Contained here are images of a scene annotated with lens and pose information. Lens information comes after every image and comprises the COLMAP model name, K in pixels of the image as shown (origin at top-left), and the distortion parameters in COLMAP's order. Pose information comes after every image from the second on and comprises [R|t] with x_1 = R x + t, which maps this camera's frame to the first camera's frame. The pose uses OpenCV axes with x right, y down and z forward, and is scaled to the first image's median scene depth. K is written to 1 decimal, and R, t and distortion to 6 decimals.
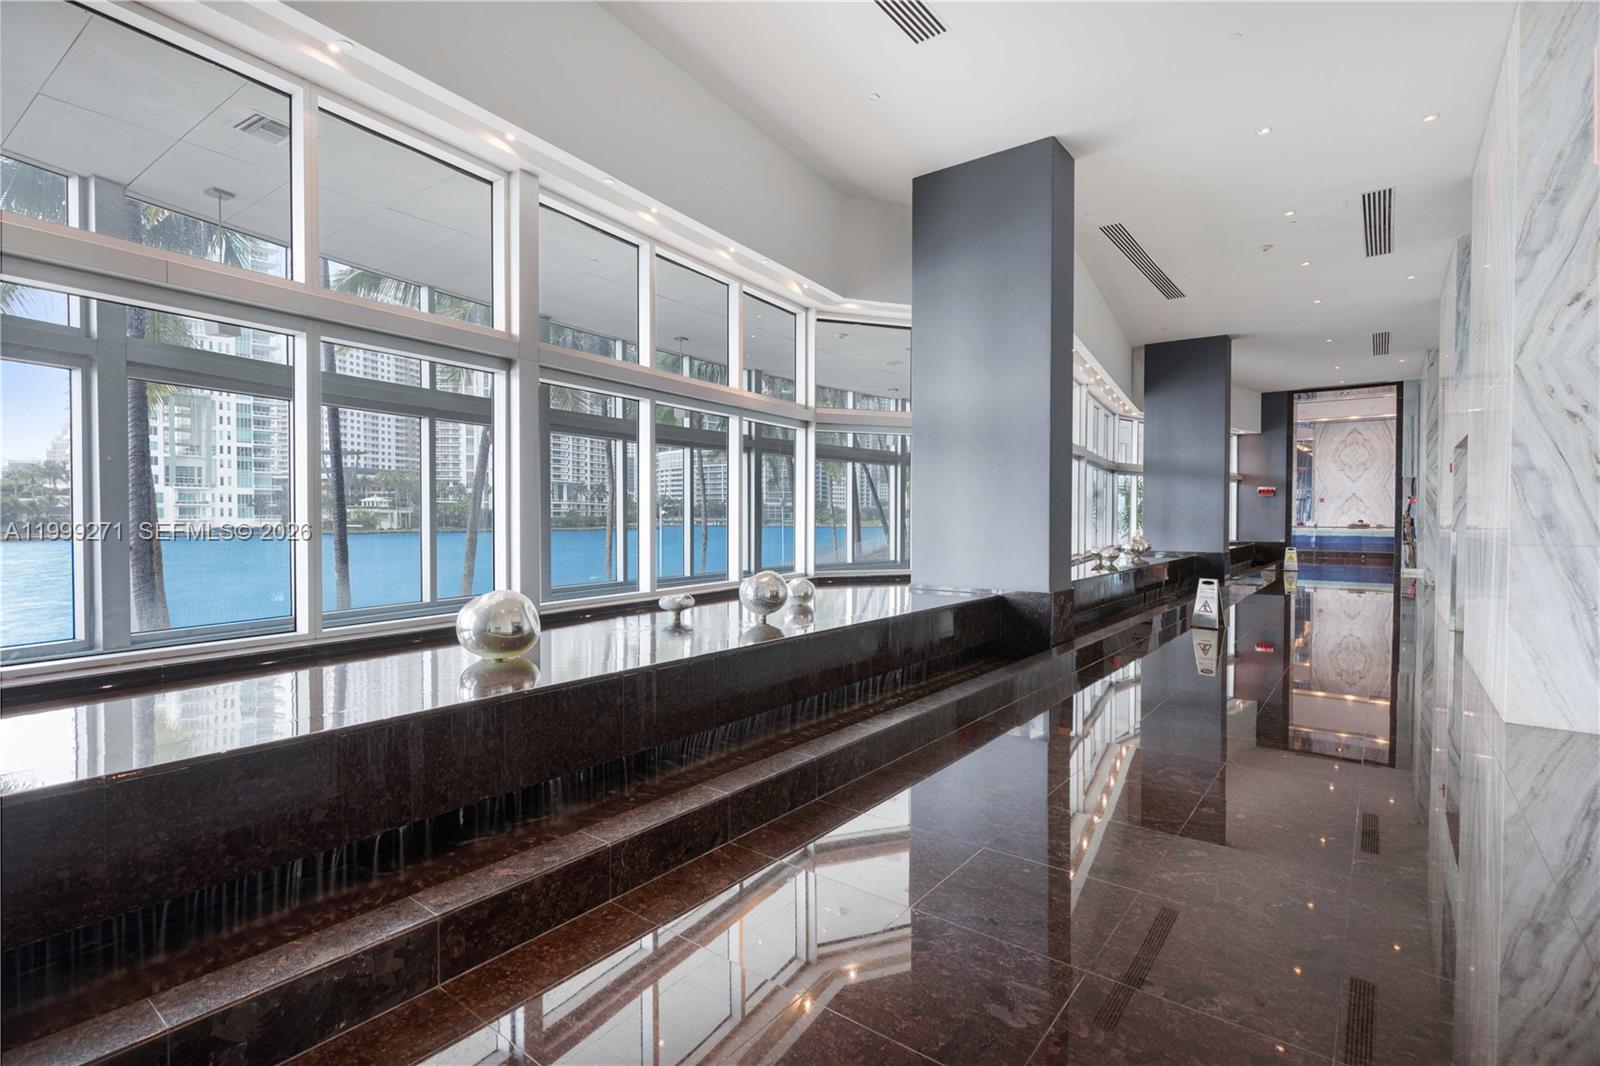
lens RADIAL K [[760.5, 0, 807.3], [0, 760.5, 528.8], [0, 0, 1]] dist [0.005983, 0.001329]
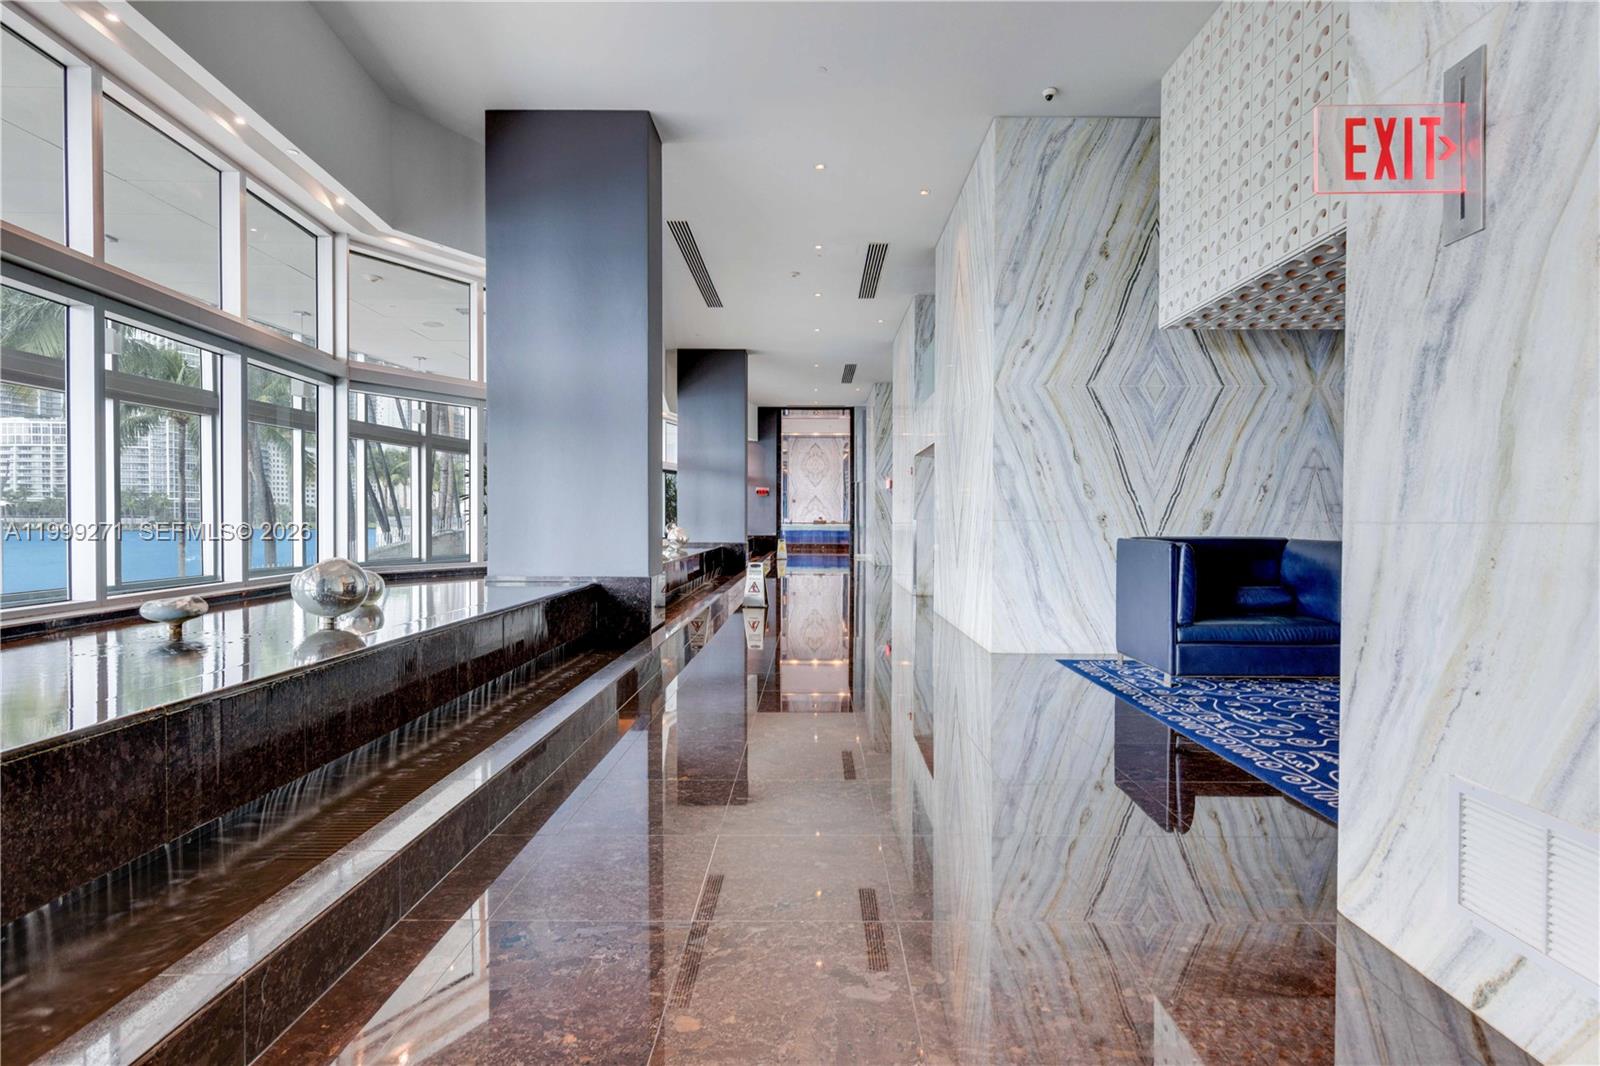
lens RADIAL K [[760.5, 0, 815.9], [0, 760.5, 528.2], [0, 0, 1]] dist [0.005983, 0.001329]
pose [[0.796018, -0.006893, 0.605234, -0.100837], [0.008932, 0.999960, -0.000358, 0.023269], [-0.605207, 0.005691, 0.796048, 0.090392]]
